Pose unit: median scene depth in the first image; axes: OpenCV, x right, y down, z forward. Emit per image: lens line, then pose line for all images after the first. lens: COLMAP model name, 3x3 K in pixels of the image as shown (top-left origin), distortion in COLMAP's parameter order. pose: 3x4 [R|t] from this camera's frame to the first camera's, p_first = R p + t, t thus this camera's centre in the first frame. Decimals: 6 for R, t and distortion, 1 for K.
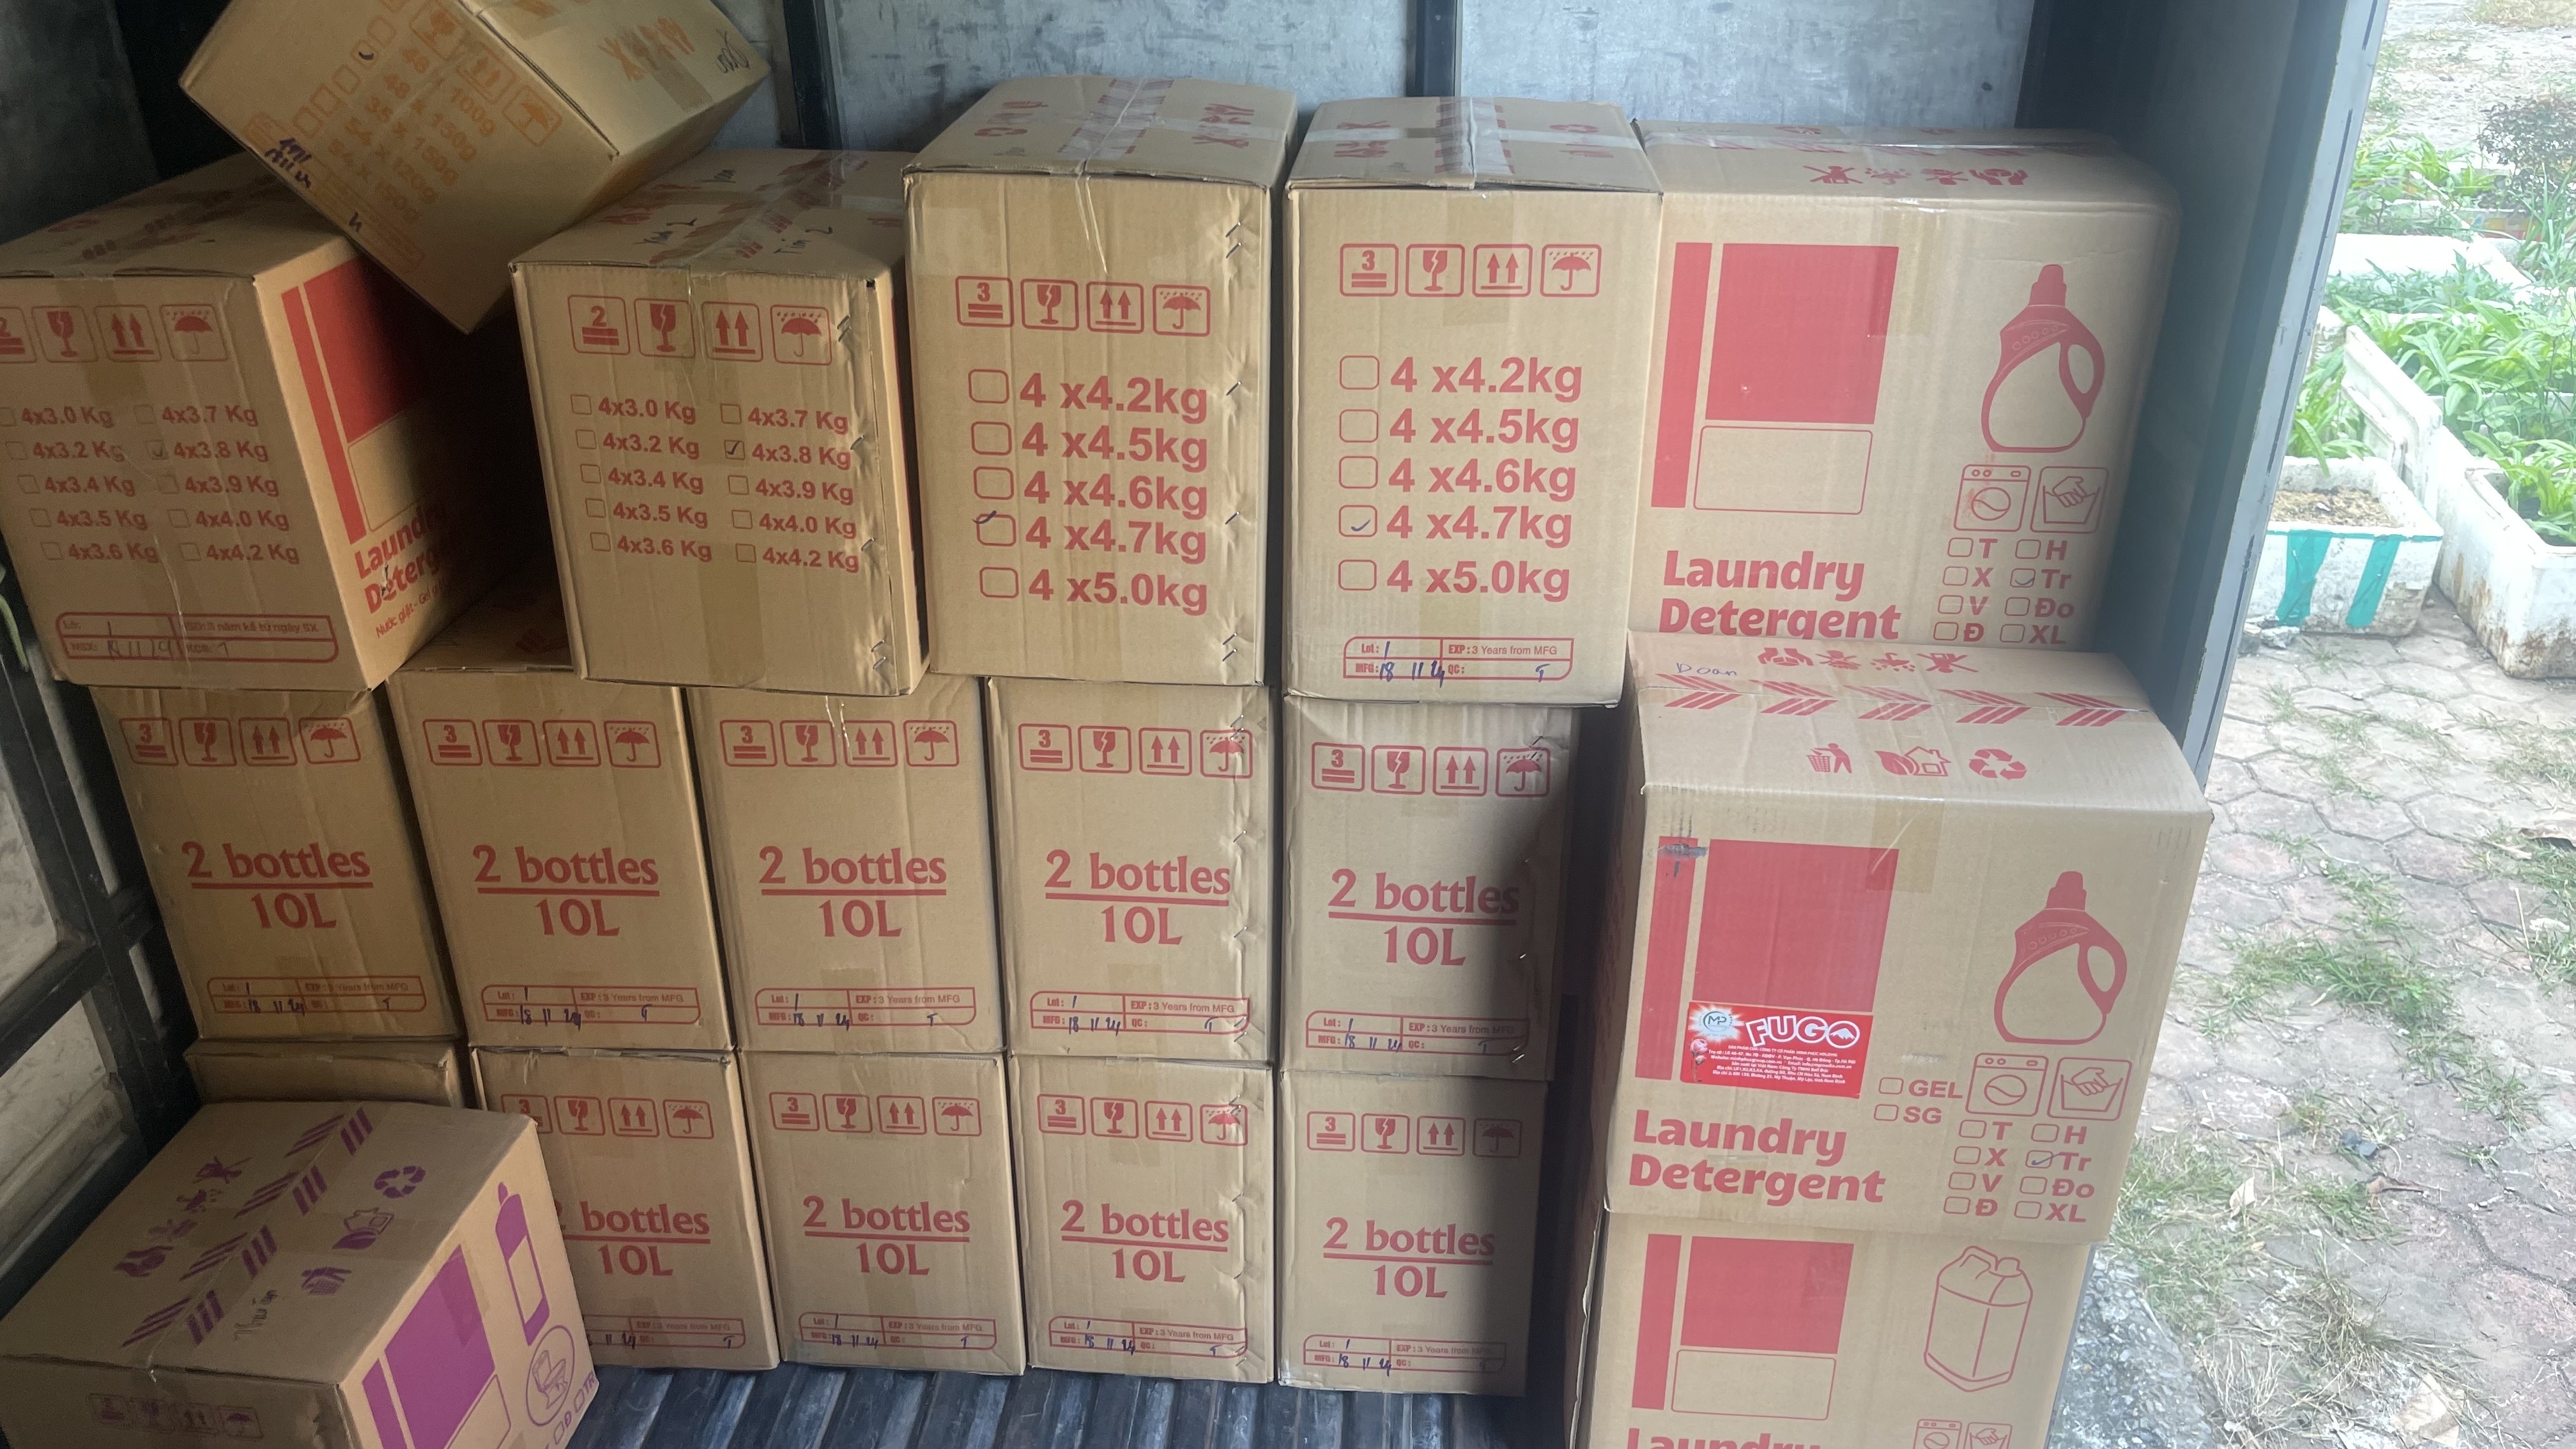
lens RADIAL K [[1994.3, 0, 1288.0], [0, 1994.3, 724.5], [0, 0, 1]] dist [0.110287, -0.179055]
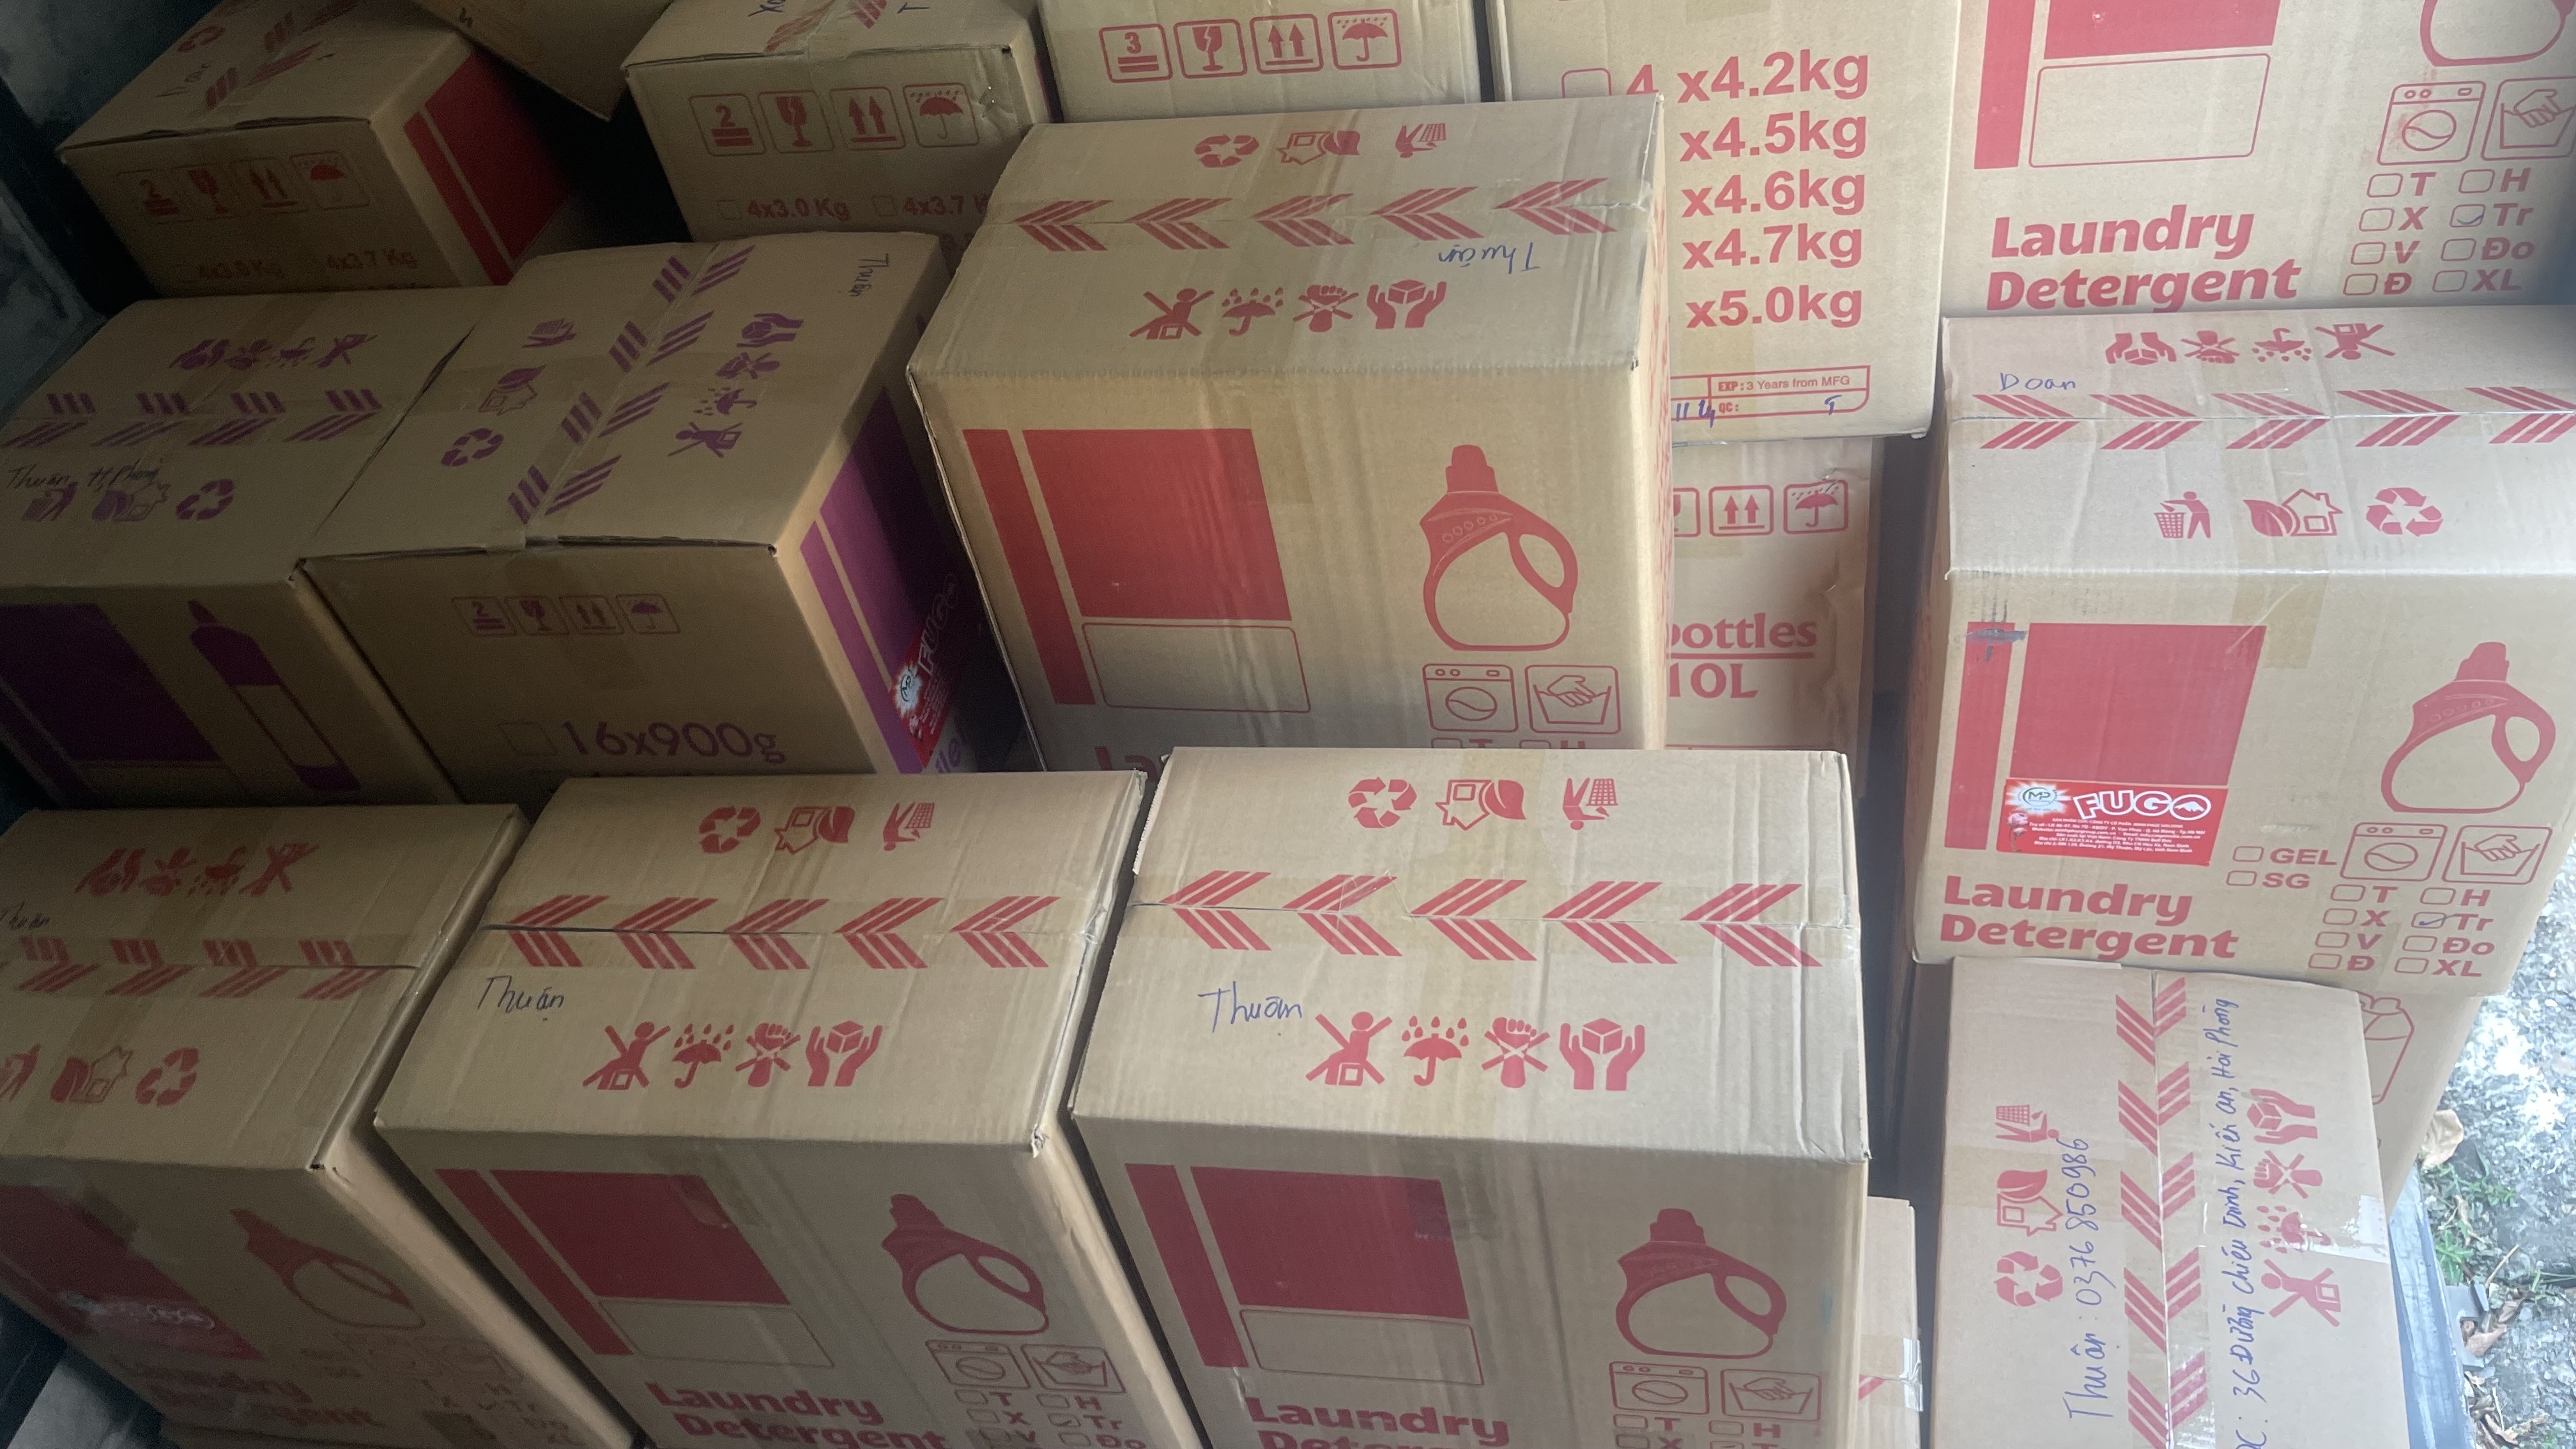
lens RADIAL K [[1950.7, 0, 1286.6], [0, 1950.7, 813.6], [0, 0, 1]] dist [0.141356, -0.157697]
pose [[0.979398, -0.046785, -0.196448, 0.058126], [0.108748, 0.941883, 0.317853, -0.159813], [0.170160, -0.332668, 0.927565, 0.119126]]
